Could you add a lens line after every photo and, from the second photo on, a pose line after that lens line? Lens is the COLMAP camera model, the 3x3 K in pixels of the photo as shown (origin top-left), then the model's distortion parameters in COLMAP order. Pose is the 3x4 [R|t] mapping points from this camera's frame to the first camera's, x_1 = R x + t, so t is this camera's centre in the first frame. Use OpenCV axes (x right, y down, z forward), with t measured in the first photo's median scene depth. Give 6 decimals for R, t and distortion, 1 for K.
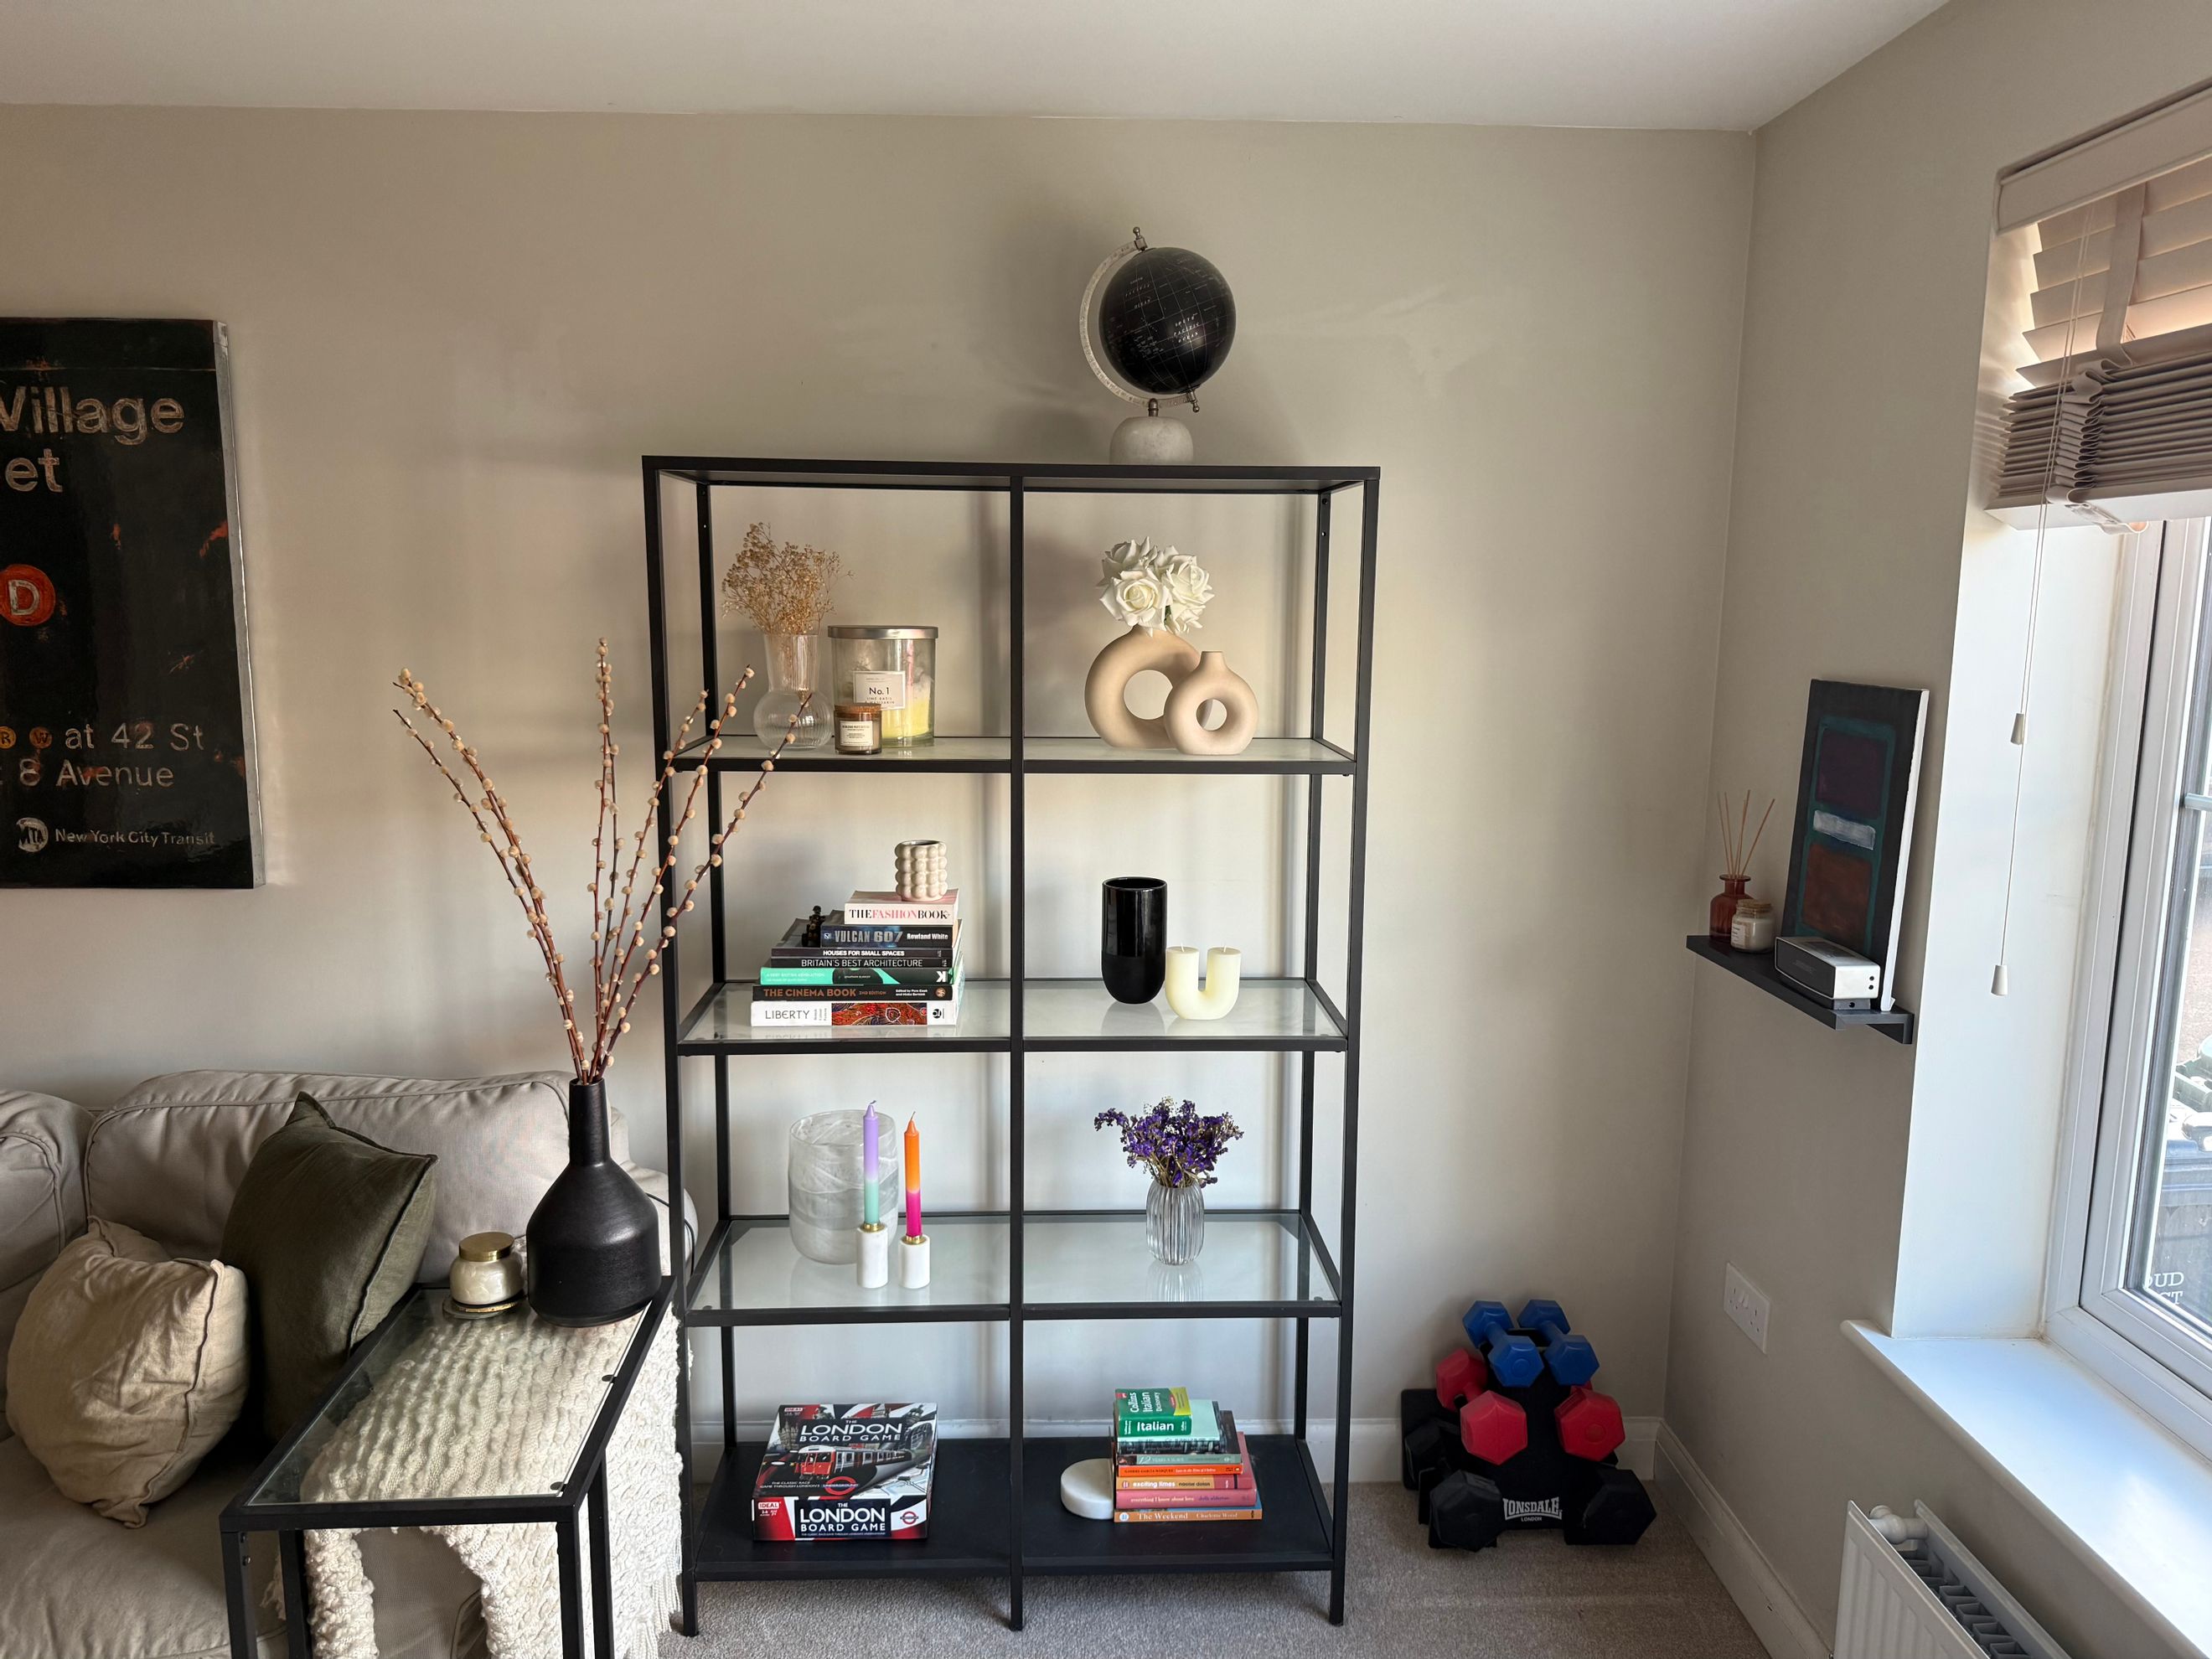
lens RADIAL K [[1565.2, 0, 1106.0], [0, 1565.2, 829.5], [0, 0, 1]] dist [-0.012007, -0.002920]
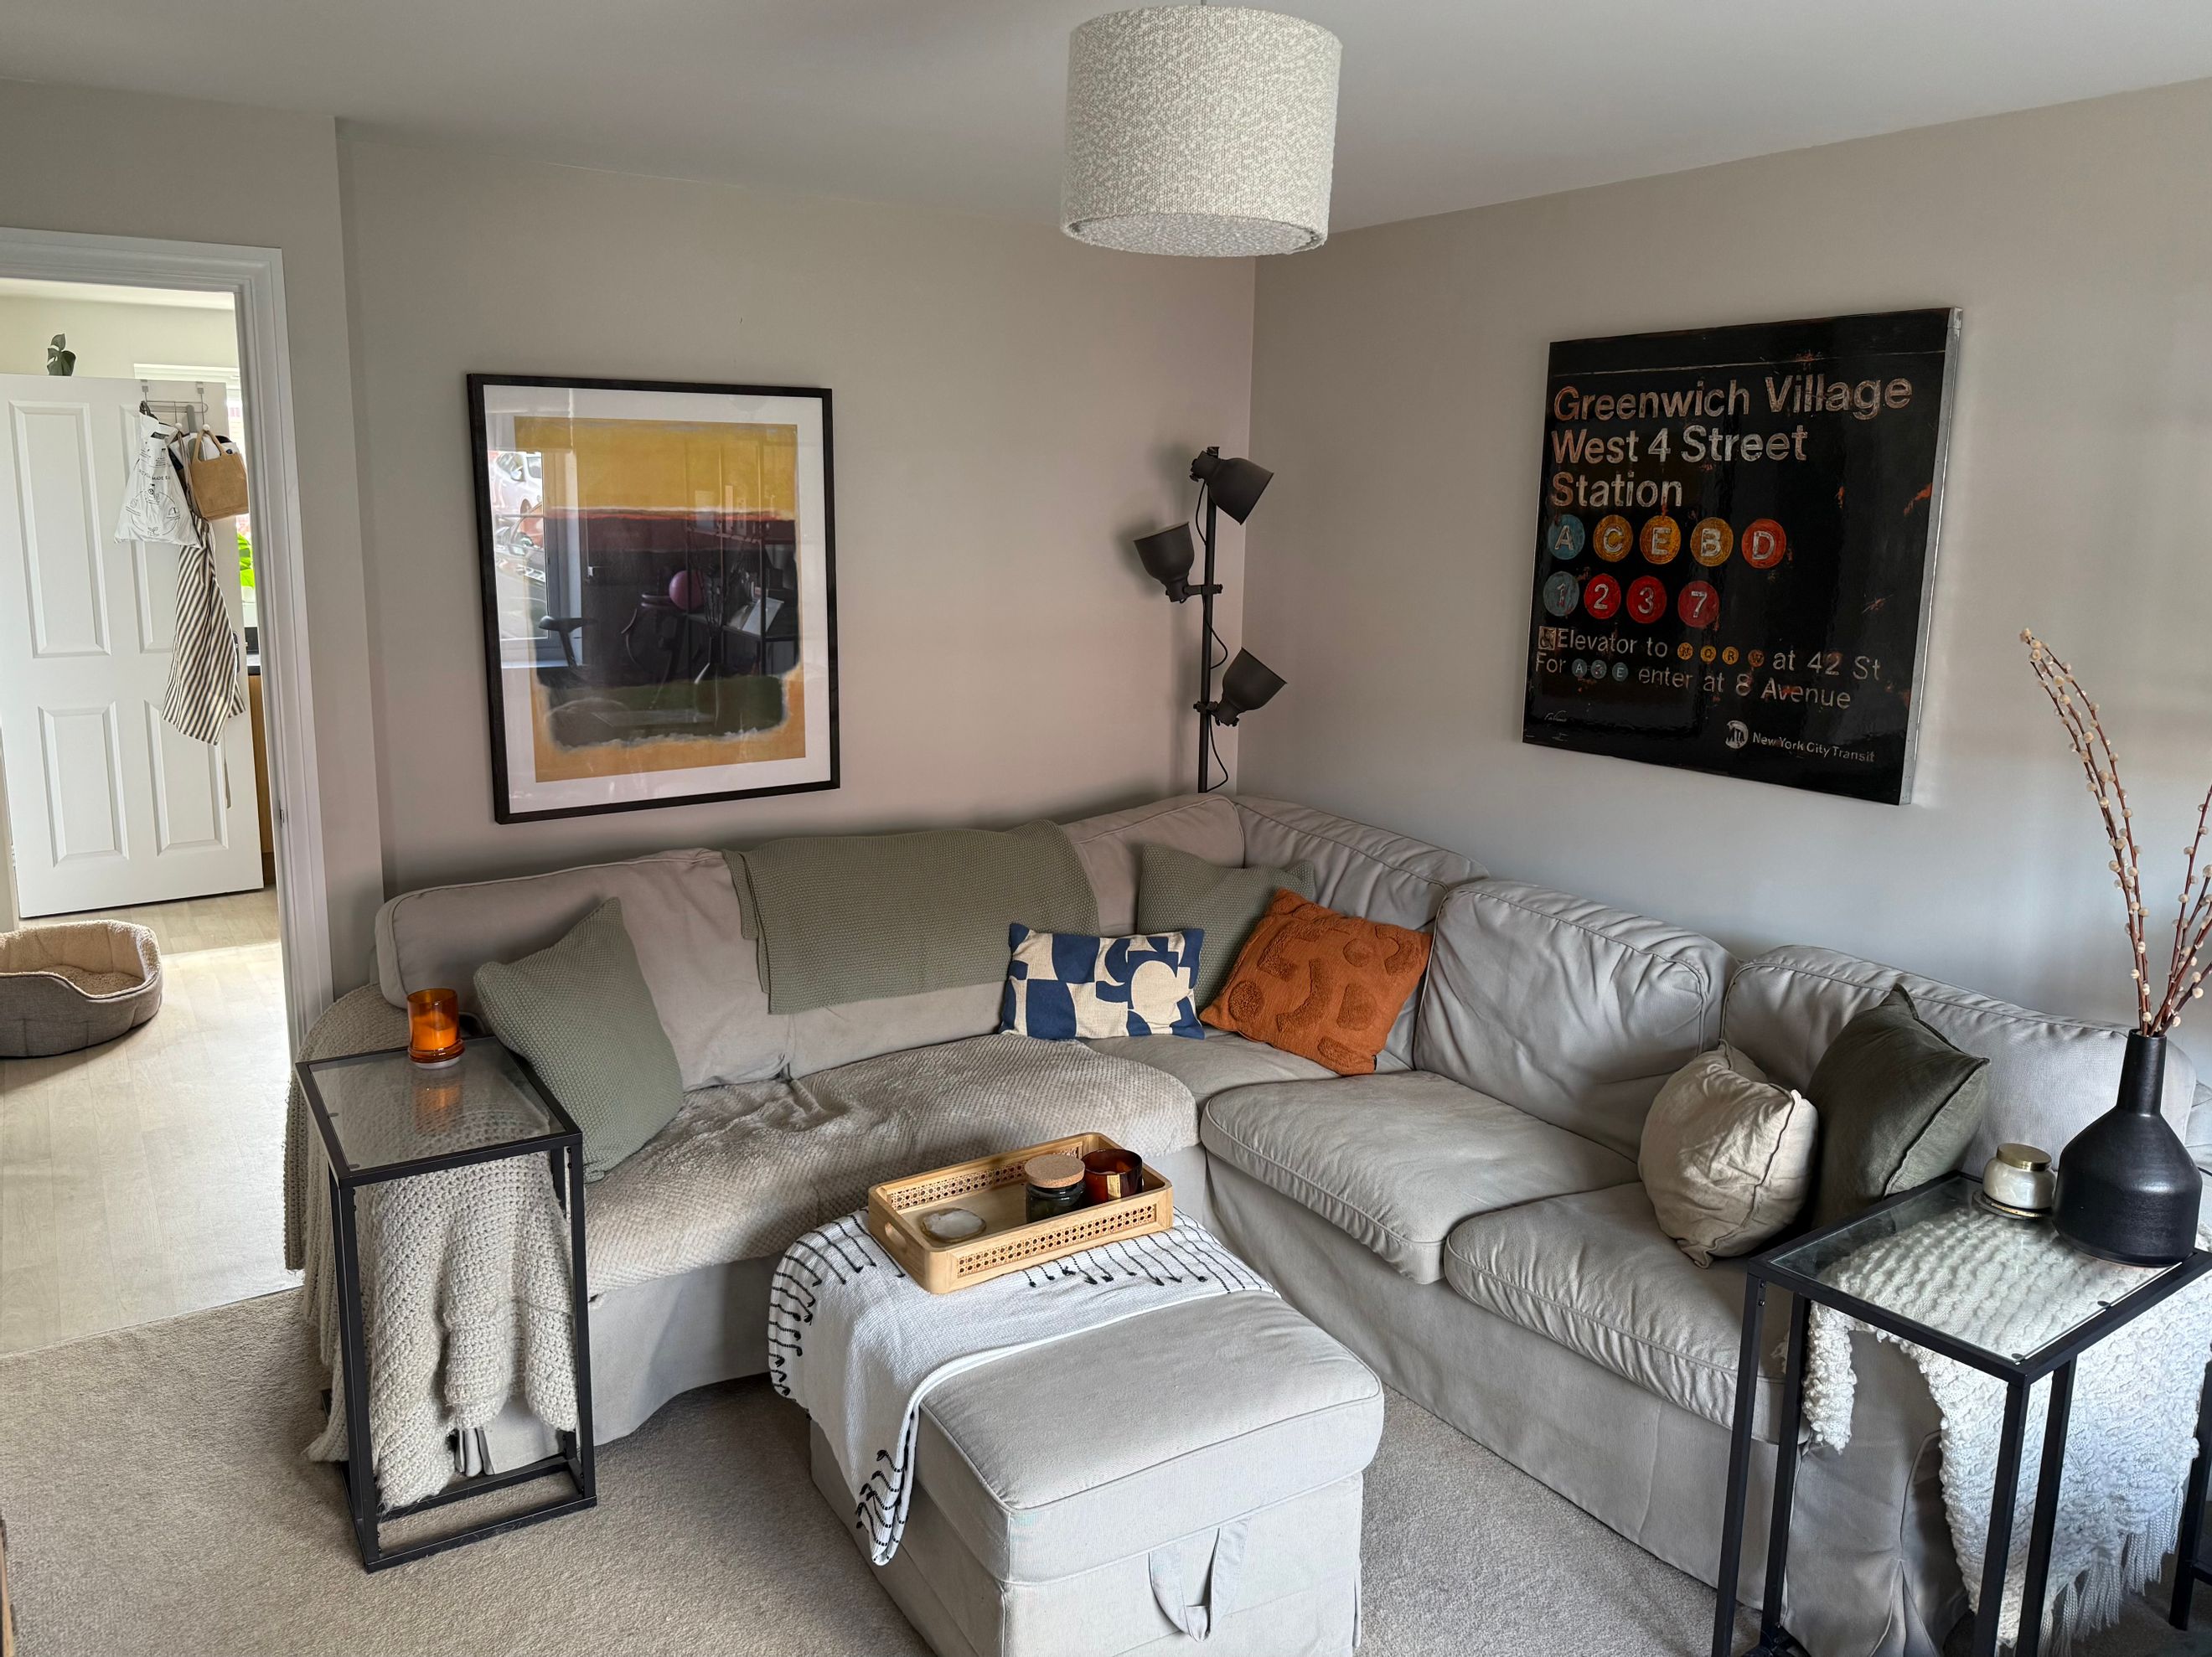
lens RADIAL K [[1551.7, 0, 1099.0], [0, 1551.7, 770.5], [0, 0, 1]] dist [0.004372, -0.001361]
pose [[0.524588, 0.143531, -0.839170, 0.138116], [-0.137933, 0.986992, 0.082588, -0.000732], [0.840108, 0.072425, 0.537562, -0.149549]]
